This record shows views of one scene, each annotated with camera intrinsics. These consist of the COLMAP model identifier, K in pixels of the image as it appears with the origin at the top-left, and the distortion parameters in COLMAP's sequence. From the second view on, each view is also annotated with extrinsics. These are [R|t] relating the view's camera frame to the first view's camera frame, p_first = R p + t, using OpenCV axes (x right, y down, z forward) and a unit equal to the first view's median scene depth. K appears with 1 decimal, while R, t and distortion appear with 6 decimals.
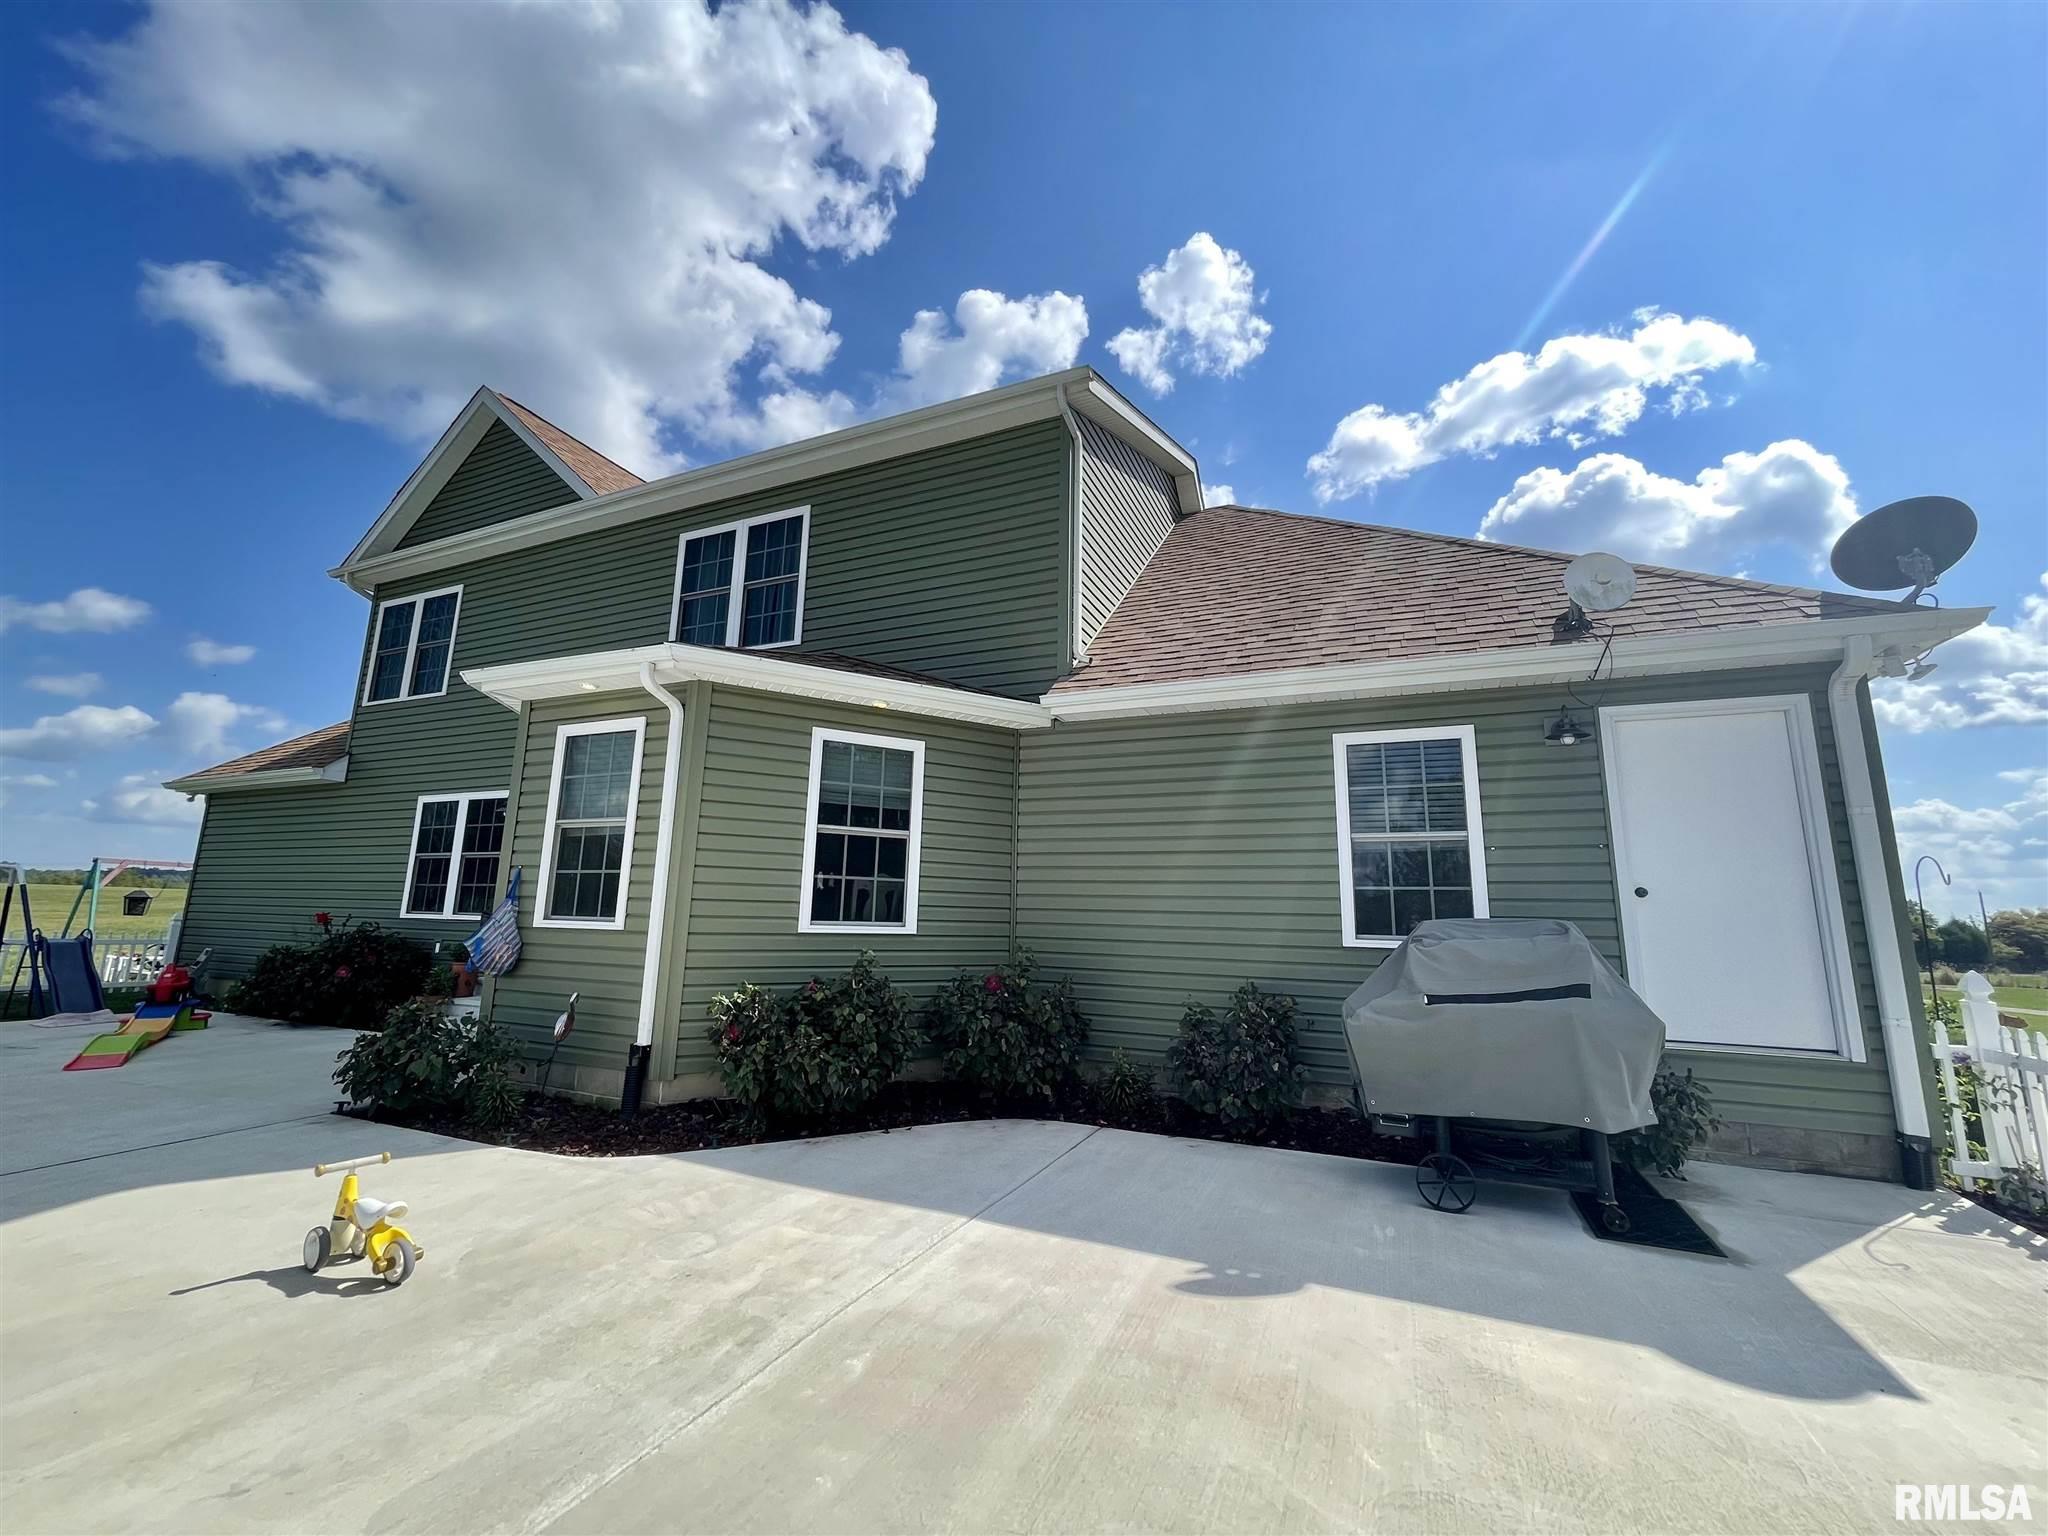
lens RADIAL K [[800.8, 0, 1030.3], [0, 800.8, 793.3], [0, 0, 1]] dist [0.000005, -0.000104]
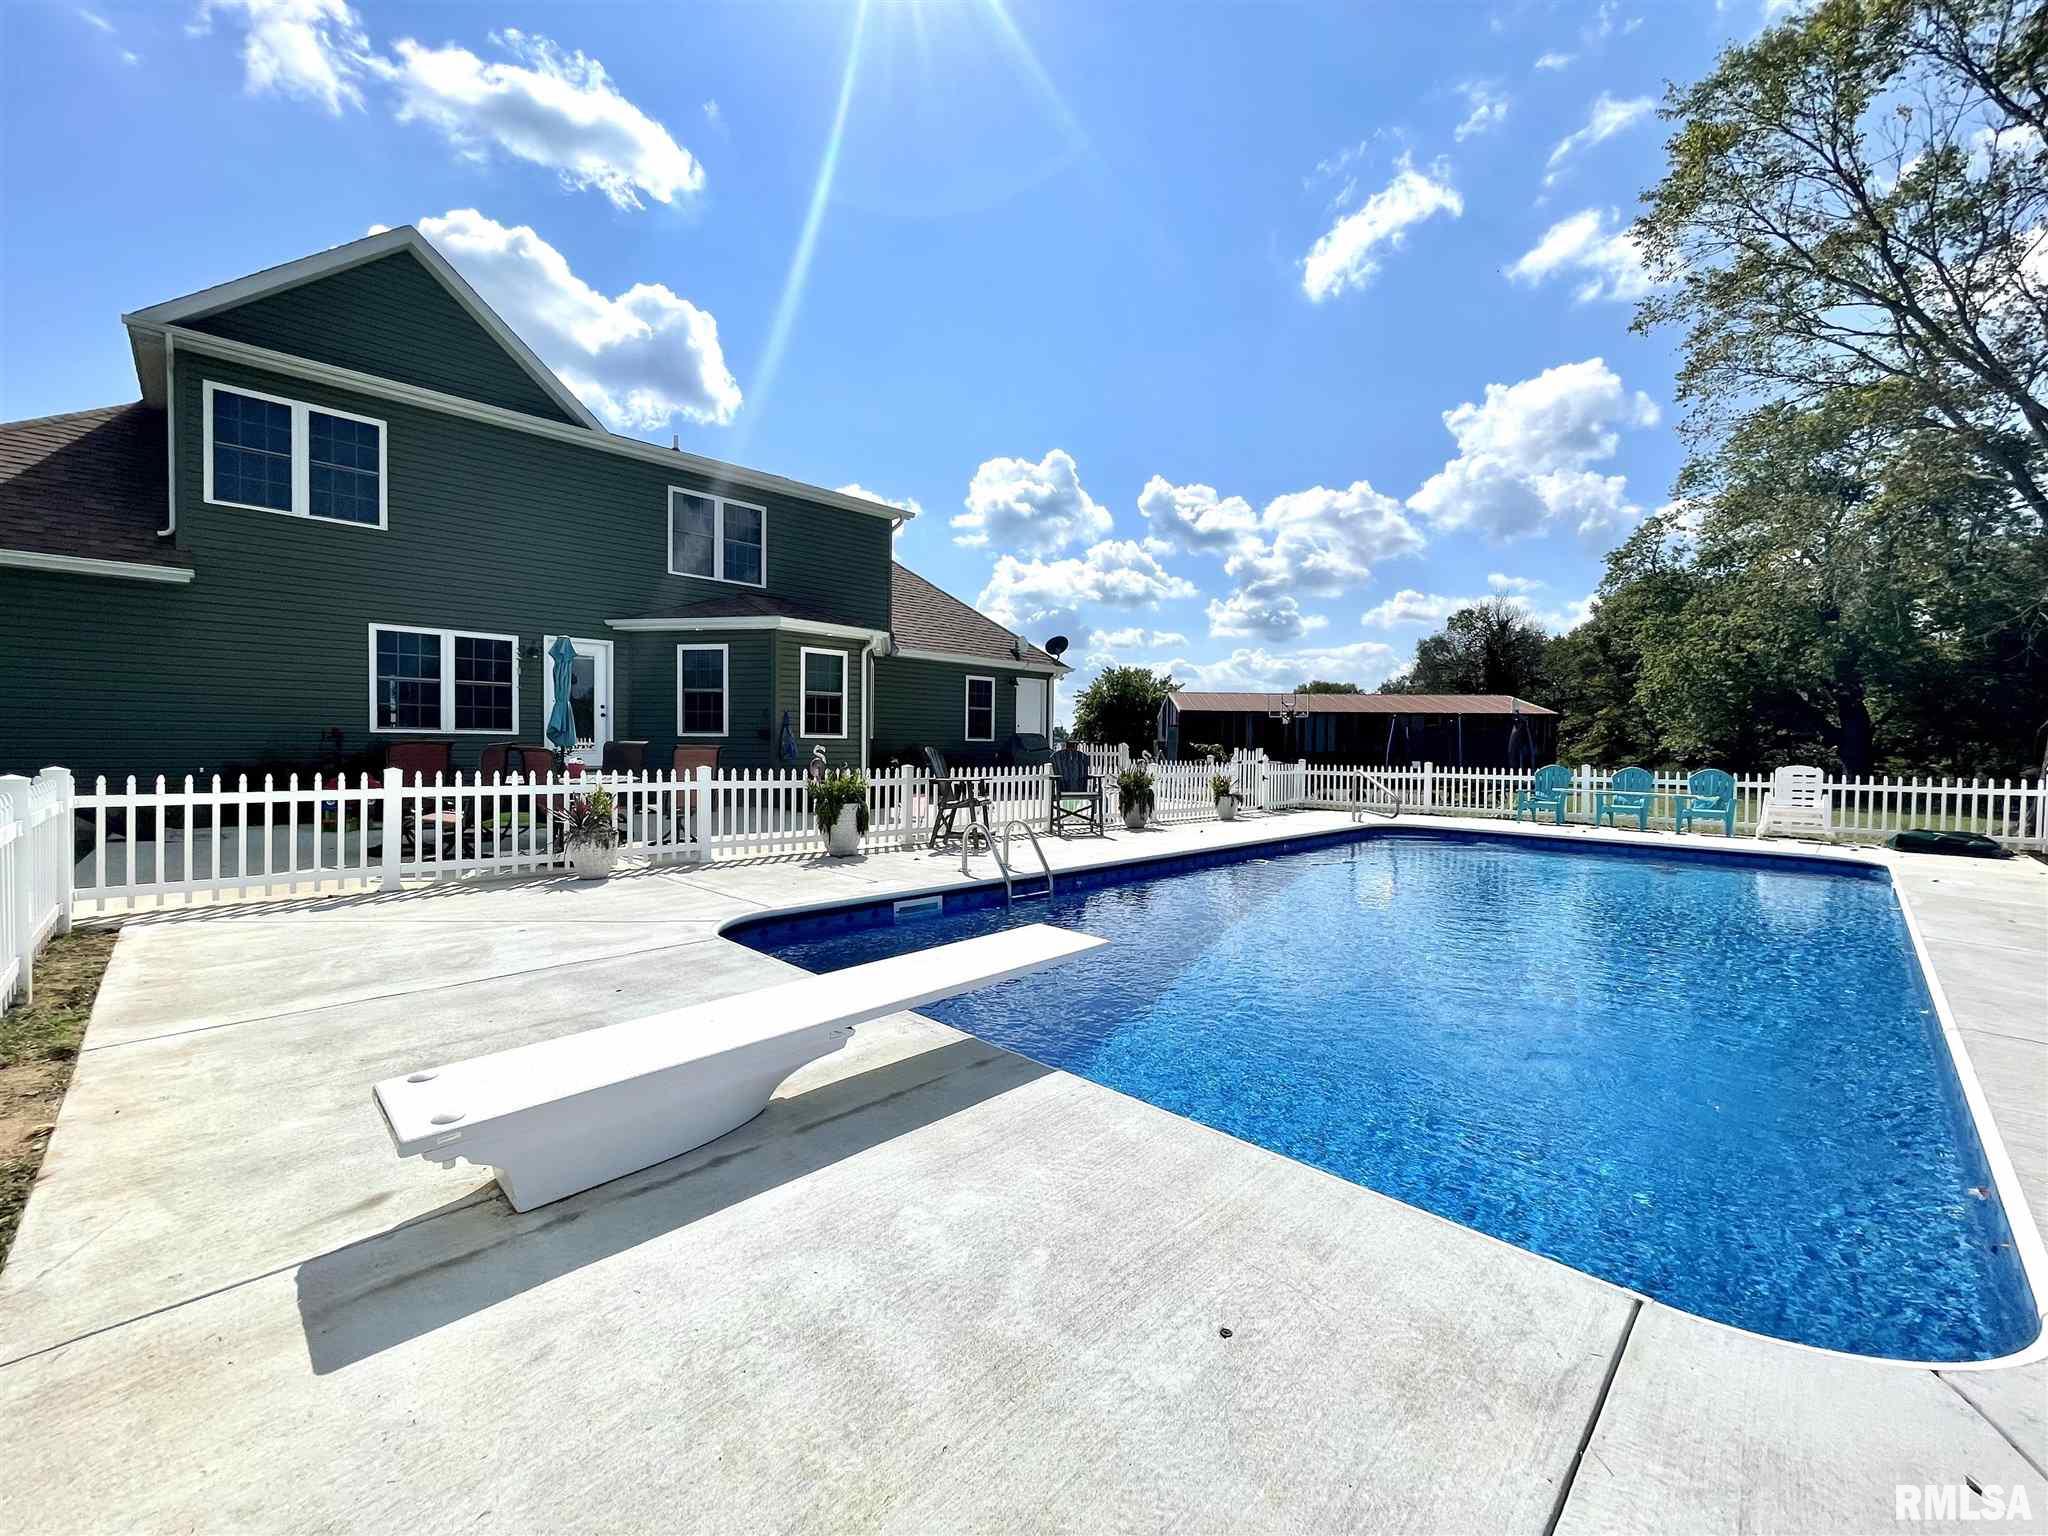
lens RADIAL K [[836.2, 0, 1023.7], [0, 836.2, 753.0], [0, 0, 1]] dist [-0.000262, -0.000328]
pose [[0.372838, -0.033221, 0.927302, -2.041169], [-0.159675, 0.982154, 0.099386, -0.106767], [-0.914055, -0.185122, 0.360879, -0.353040]]
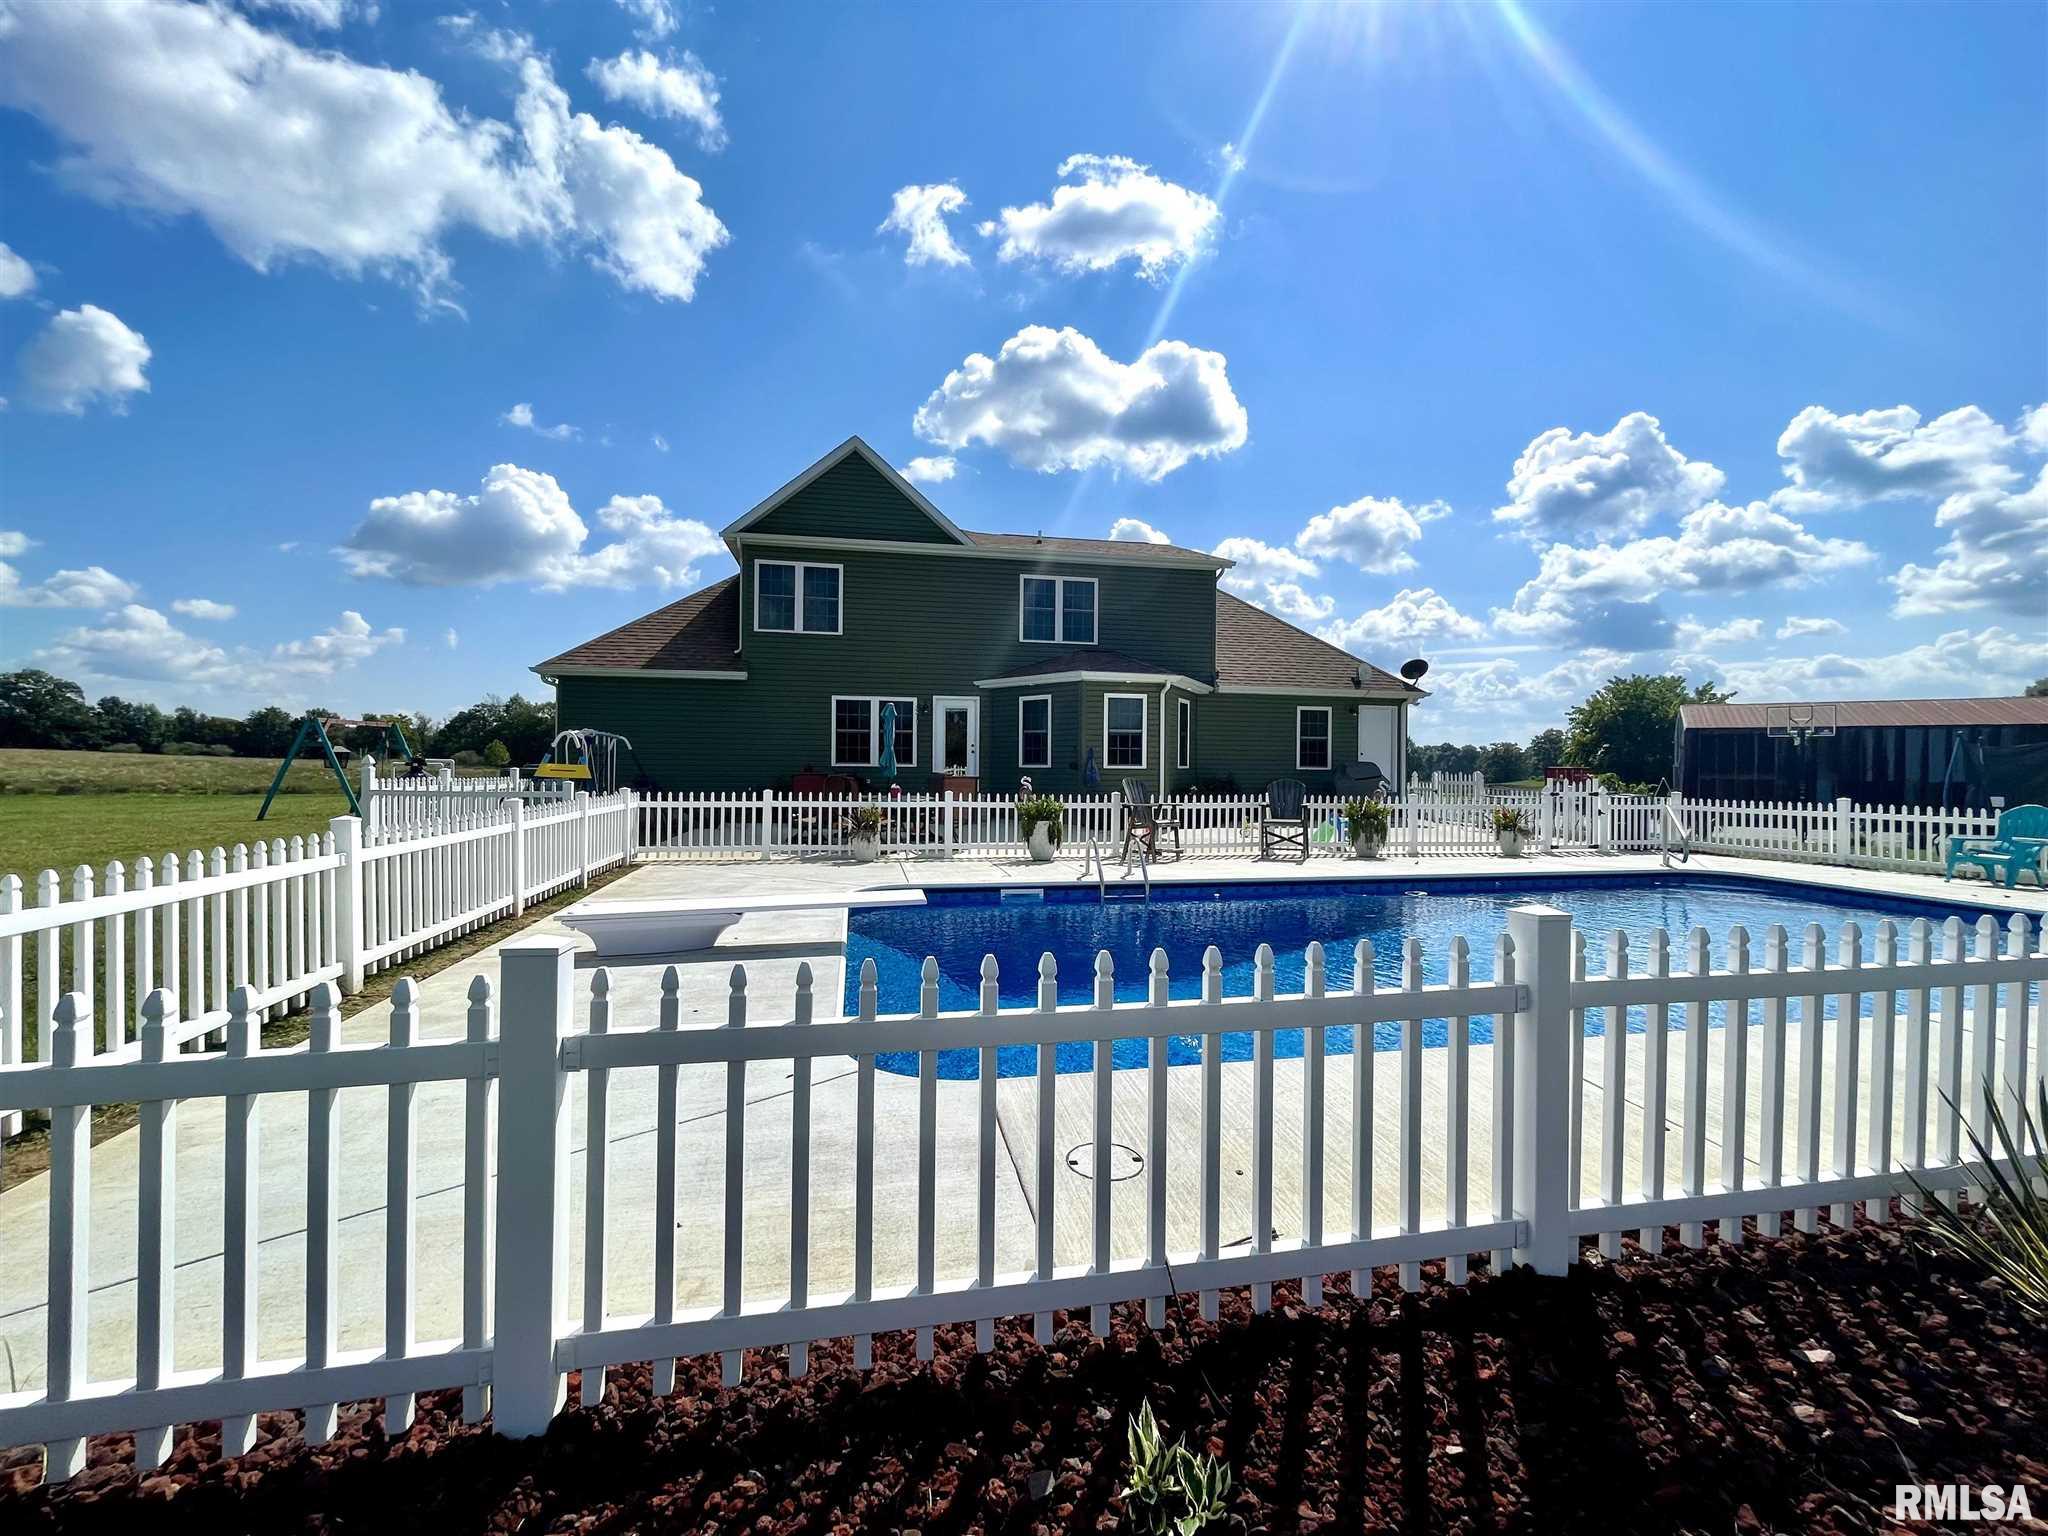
lens RADIAL K [[836.2, 0, 1023.7], [0, 836.2, 753.0], [0, 0, 1]] dist [-0.000262, -0.000328]
pose [[0.827165, -0.013804, 0.561790, -1.948391], [-0.082129, 0.985995, 0.145152, -0.228092], [-0.555925, -0.166204, 0.814447, -0.942864]]
